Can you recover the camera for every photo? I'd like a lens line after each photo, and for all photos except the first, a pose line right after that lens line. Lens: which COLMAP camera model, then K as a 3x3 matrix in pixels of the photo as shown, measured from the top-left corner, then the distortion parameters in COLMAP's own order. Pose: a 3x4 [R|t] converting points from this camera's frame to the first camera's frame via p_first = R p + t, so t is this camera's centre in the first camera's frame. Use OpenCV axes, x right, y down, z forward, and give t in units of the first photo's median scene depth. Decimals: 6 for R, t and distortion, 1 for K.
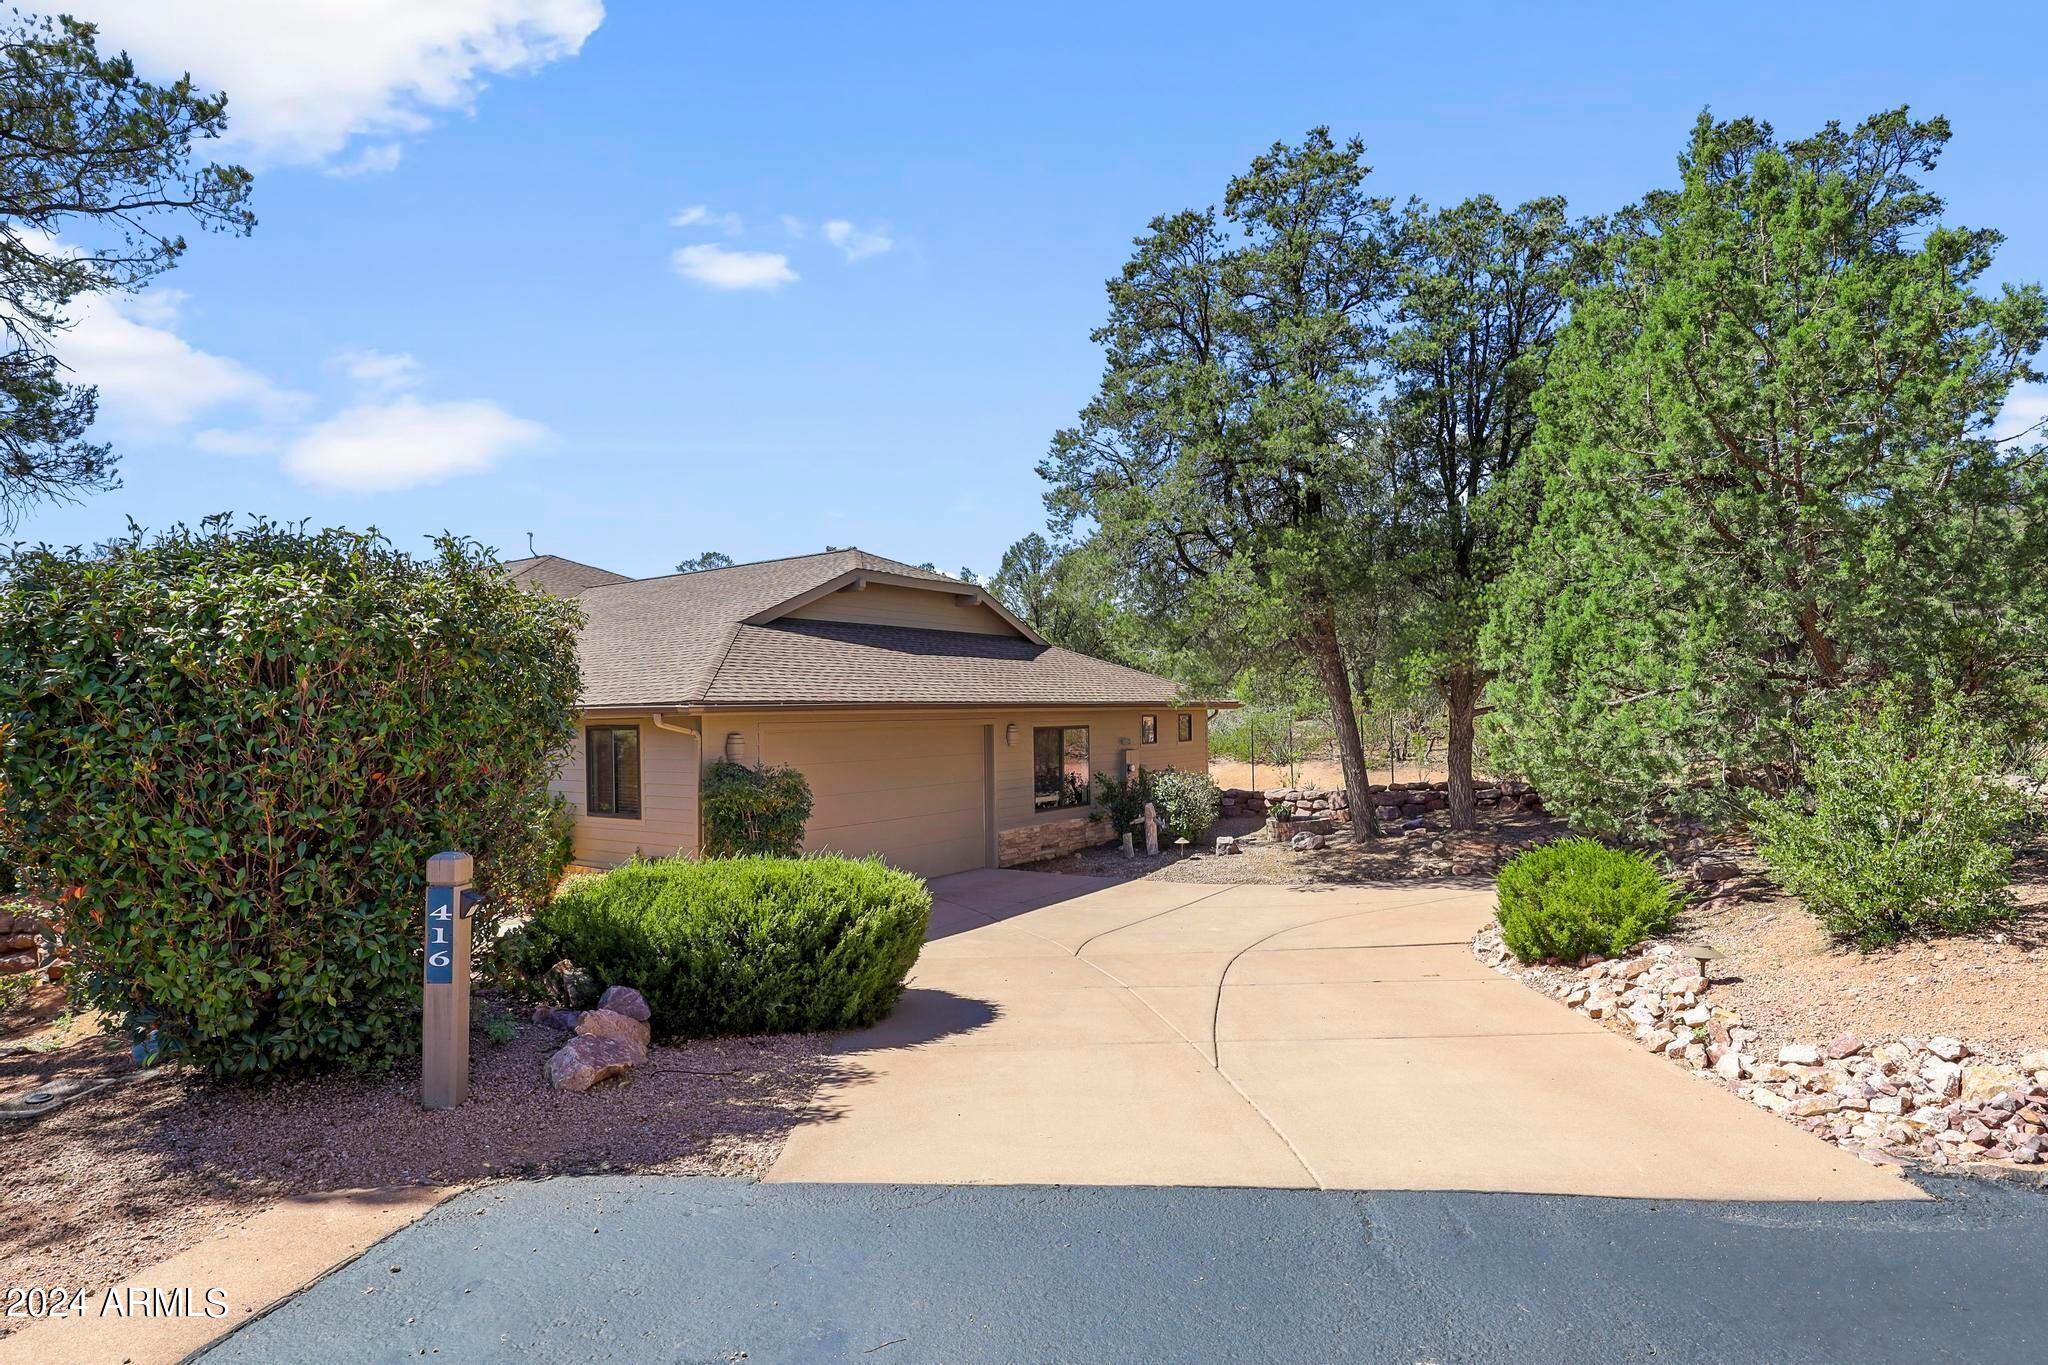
lens RADIAL K [[948.8, 0, 1024.9], [0, 948.8, 695.2], [0, 0, 1]] dist [-0.017115, -0.000935]
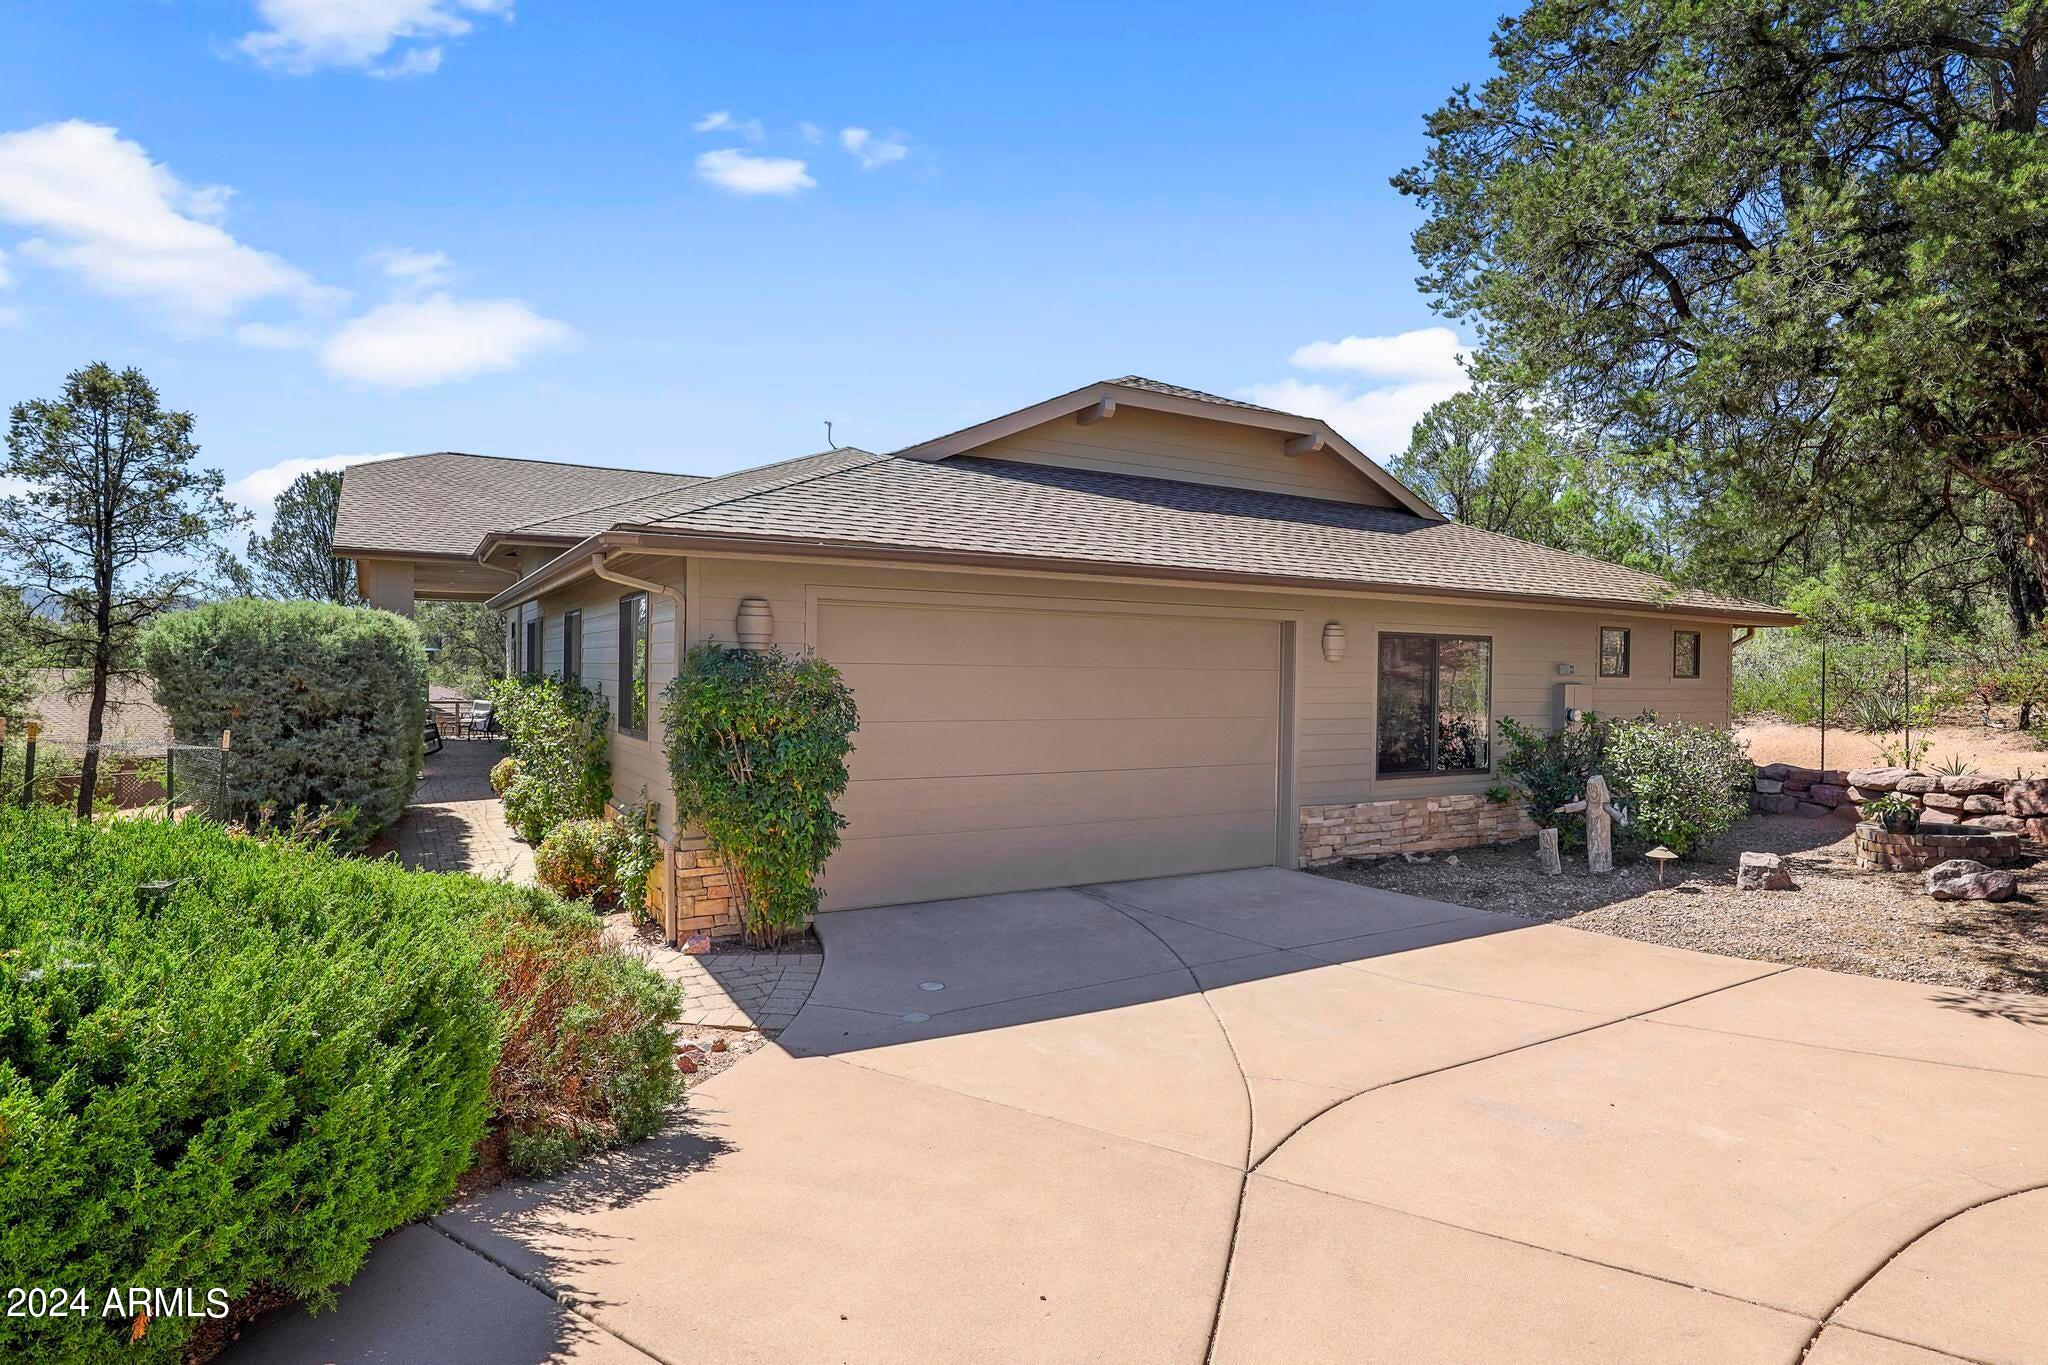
lens RADIAL K [[1065.7, 0, 1029.0], [0, 1065.7, 662.8], [0, 0, 1]] dist [-0.017717, 0.000360]
pose [[0.920005, 0.028772, -0.390850, 0.065012], [-0.020222, 0.999458, 0.025975, 0.038753], [0.391385, -0.015993, 0.920088, 0.308219]]
